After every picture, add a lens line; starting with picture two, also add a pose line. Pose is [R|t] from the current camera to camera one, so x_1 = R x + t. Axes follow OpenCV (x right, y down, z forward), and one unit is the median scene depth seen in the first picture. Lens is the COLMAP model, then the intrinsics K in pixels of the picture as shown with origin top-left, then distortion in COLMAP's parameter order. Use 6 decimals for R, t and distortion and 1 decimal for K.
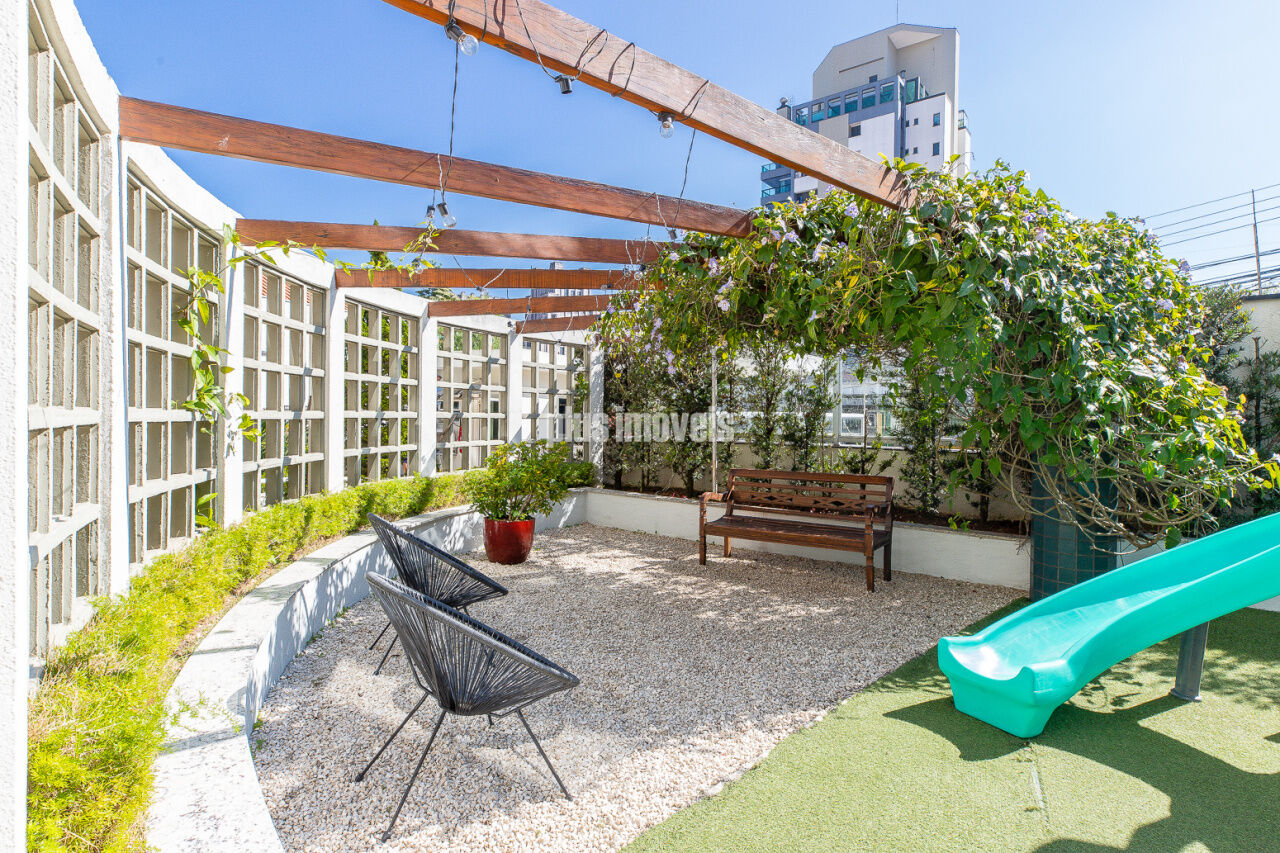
lens RADIAL K [[678.0, 0, 643.7], [0, 678.0, 428.0], [0, 0, 1]] dist [-0.004637, -0.000696]
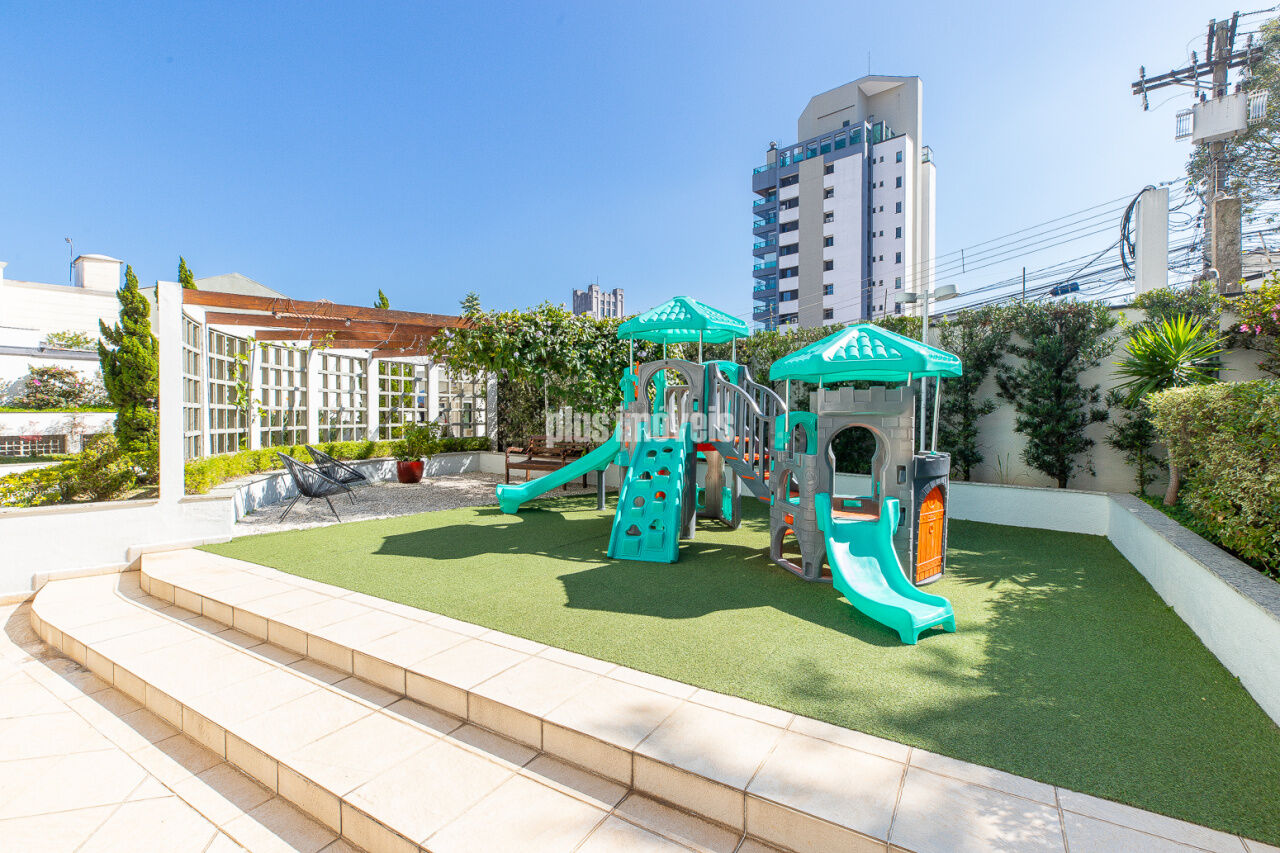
lens RADIAL K [[594.8, 0, 643.1], [0, 594.8, 423.1], [0, 0, 1]] dist [0.005541, 0.000676]
pose [[0.997950, -0.014934, -0.062238, 0.561658], [0.014662, 0.999881, -0.004831, 0.040252], [0.062302, 0.003909, 0.998050, -0.651821]]
